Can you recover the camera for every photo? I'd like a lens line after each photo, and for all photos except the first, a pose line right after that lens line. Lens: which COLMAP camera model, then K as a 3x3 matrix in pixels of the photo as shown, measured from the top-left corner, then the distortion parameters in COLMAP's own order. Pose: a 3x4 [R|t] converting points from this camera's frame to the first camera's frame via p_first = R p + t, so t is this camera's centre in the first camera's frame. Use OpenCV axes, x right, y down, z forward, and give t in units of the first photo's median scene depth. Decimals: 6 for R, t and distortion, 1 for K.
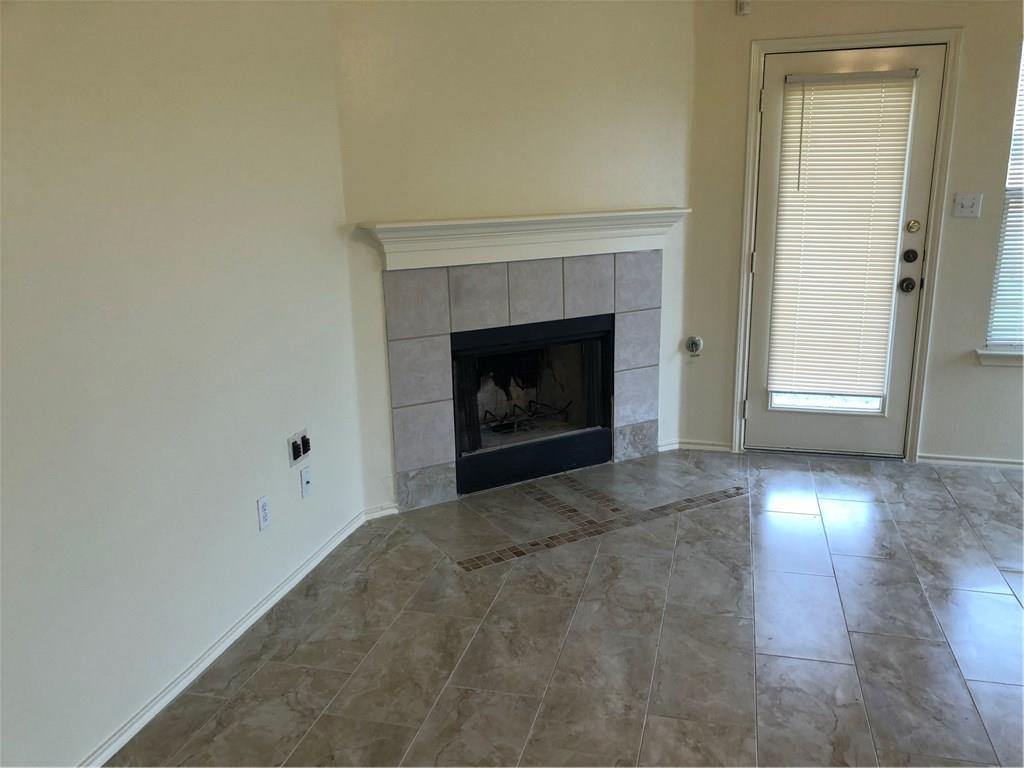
lens RADIAL K [[860.8, 0, 538.2], [0, 860.8, 397.0], [0, 0, 1]] dist [0.114066, -0.041538]
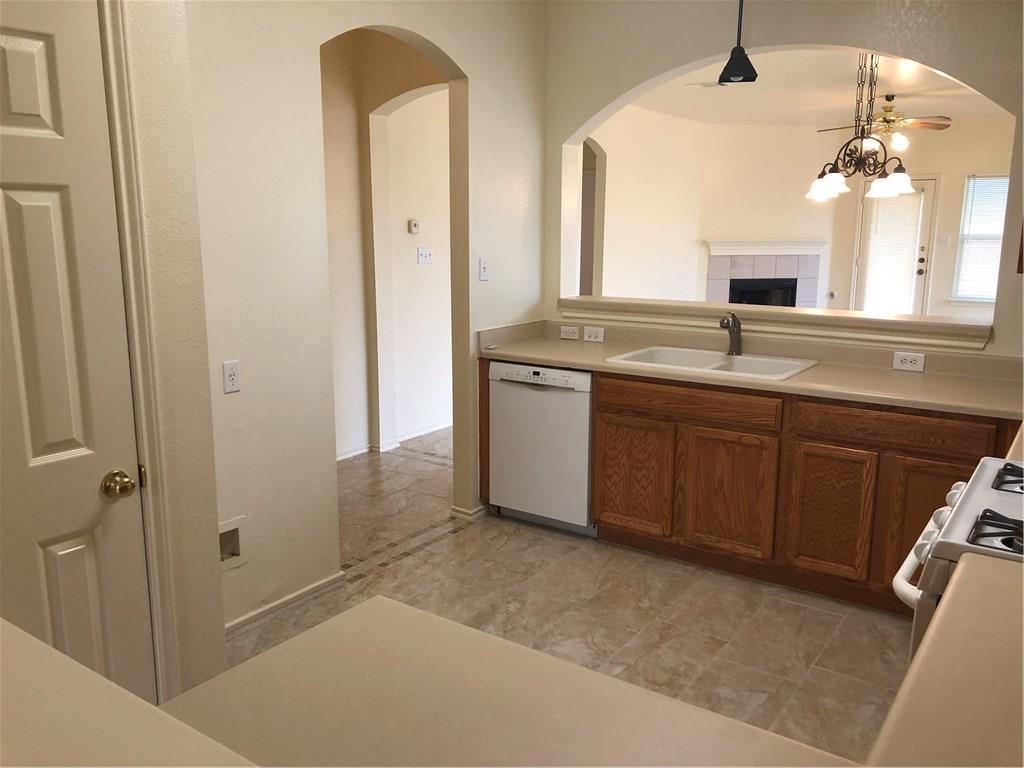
lens RADIAL K [[860.8, 0, 538.8], [0, 860.8, 377.6], [0, 0, 1]] dist [0.114066, -0.041538]
pose [[0.937869, 0.085123, -0.336386, 0.261167], [-0.110012, 0.992374, -0.055602, 0.419698], [0.329088, 0.089154, 0.940081, -1.642692]]
